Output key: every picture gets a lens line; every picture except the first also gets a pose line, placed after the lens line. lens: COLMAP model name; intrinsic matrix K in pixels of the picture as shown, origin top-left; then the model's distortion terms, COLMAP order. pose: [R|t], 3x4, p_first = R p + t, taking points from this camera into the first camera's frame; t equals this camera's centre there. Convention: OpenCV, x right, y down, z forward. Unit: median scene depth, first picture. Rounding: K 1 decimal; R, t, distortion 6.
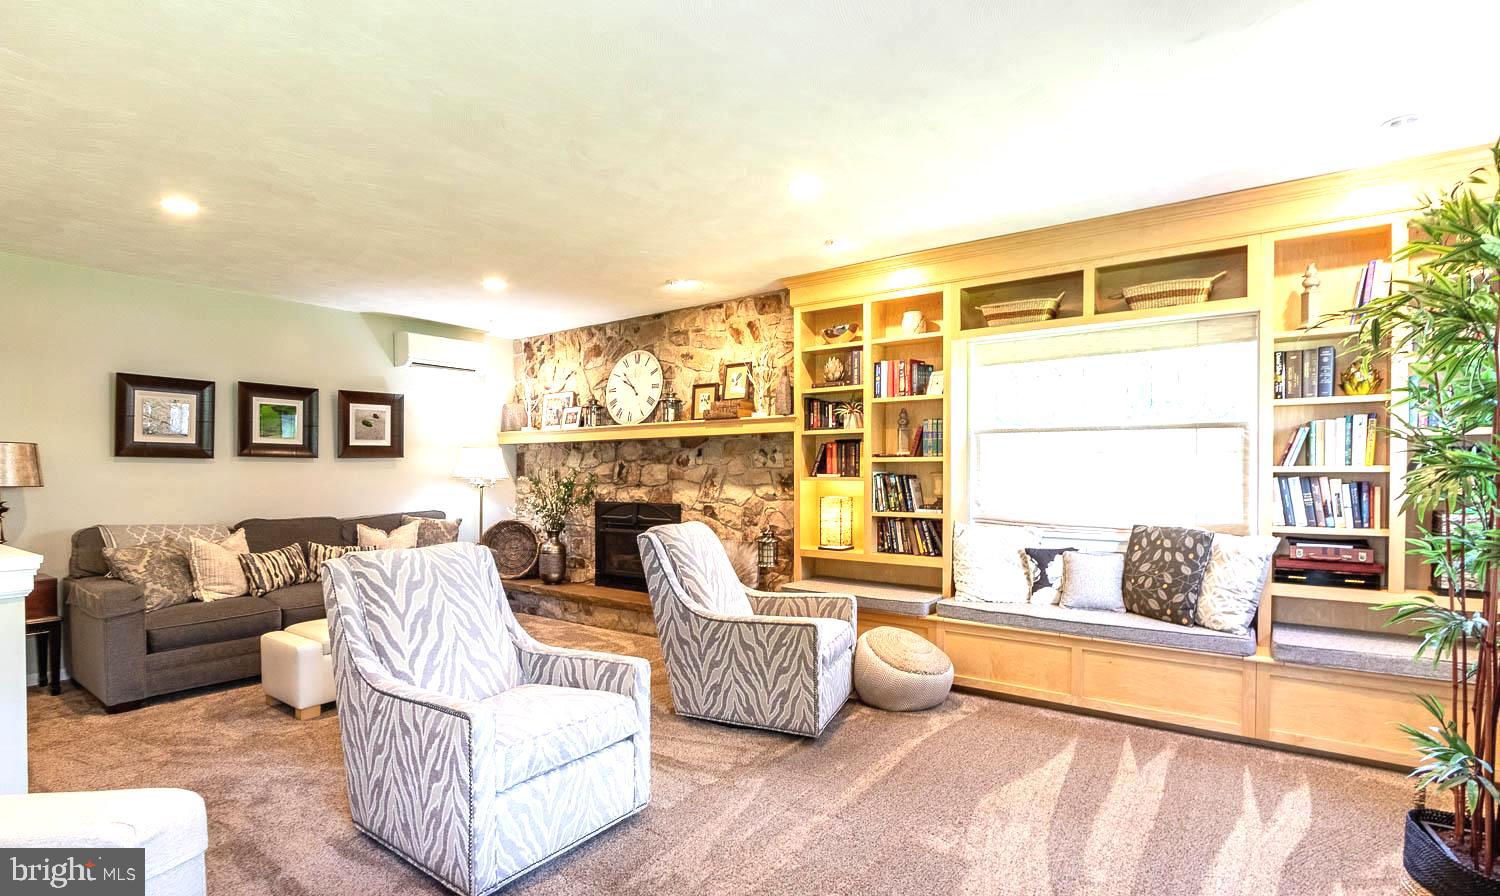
lens RADIAL K [[705.9, 0, 750.0], [0, 705.9, 448.0], [0, 0, 1]] dist [-0.000133, -0.000015]
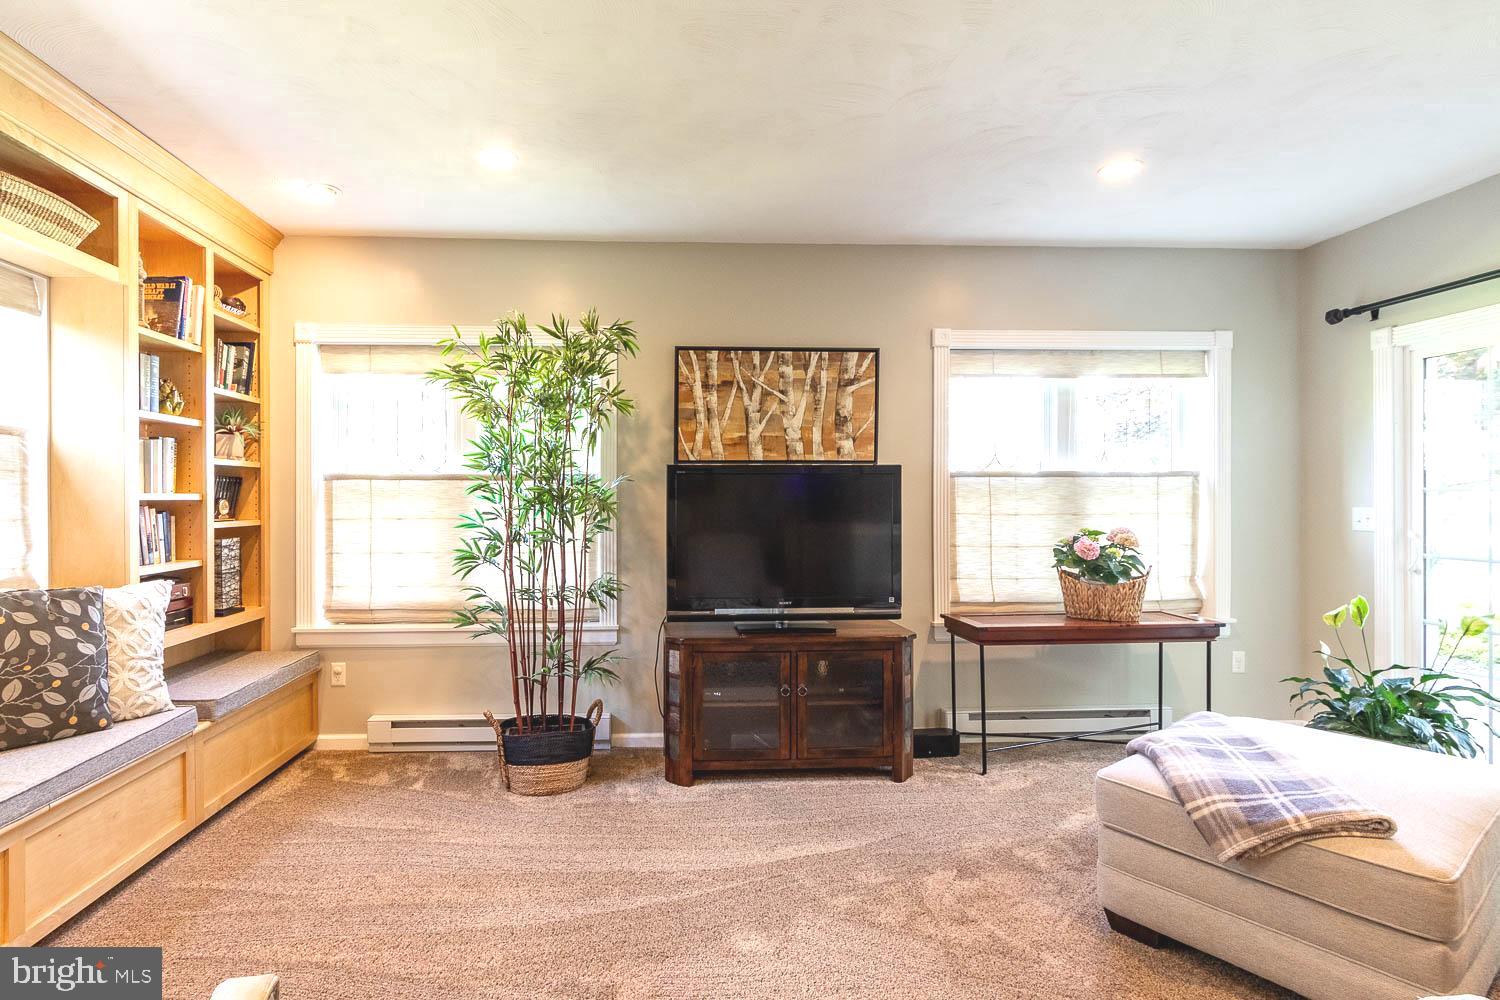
lens RADIAL K [[733.2, 0, 750.0], [0, 733.2, 500.0], [0, 0, 1]] dist [0.000114, 0.000009]
pose [[-0.693649, 0.004895, 0.720296, -0.306890], [-0.012875, 0.999733, -0.019193, 0.039414], [-0.720198, -0.022587, -0.693401, 1.031948]]
